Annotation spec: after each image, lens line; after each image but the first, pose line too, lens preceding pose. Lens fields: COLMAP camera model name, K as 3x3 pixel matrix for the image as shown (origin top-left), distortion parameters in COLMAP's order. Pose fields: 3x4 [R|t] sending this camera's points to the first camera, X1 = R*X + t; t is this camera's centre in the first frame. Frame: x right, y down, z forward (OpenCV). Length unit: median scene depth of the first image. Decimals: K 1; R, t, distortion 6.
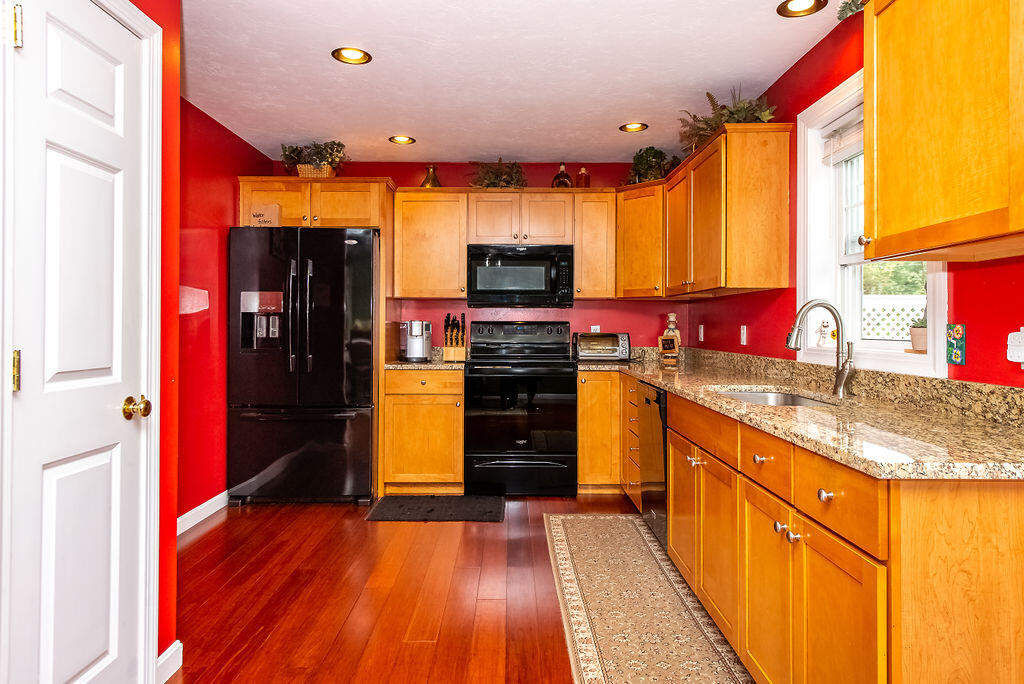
lens RADIAL K [[633.4, 0, 499.2], [0, 633.4, 324.2], [0, 0, 1]] dist [0.024747, -0.006960]
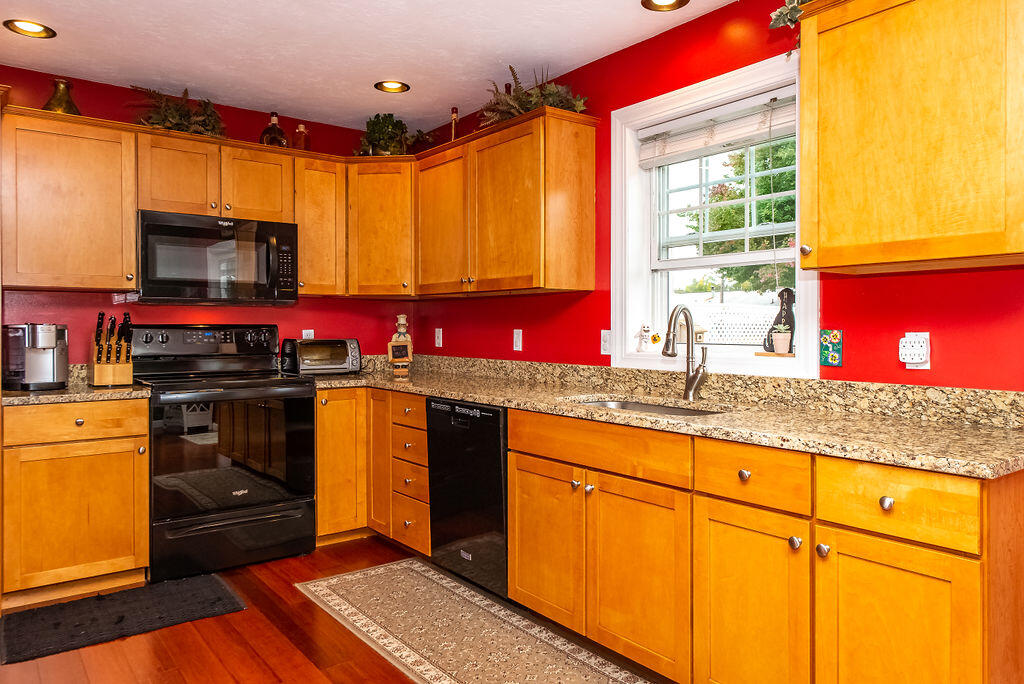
lens RADIAL K [[722.6, 0, 511.9], [0, 722.6, 332.8], [0, 0, 1]] dist [0.011474, 0.002316]
pose [[0.785013, -0.009675, 0.619404, -0.245633], [0.002224, 0.999916, 0.012799, -0.005973], [-0.619475, -0.008670, 0.784968, 0.174385]]
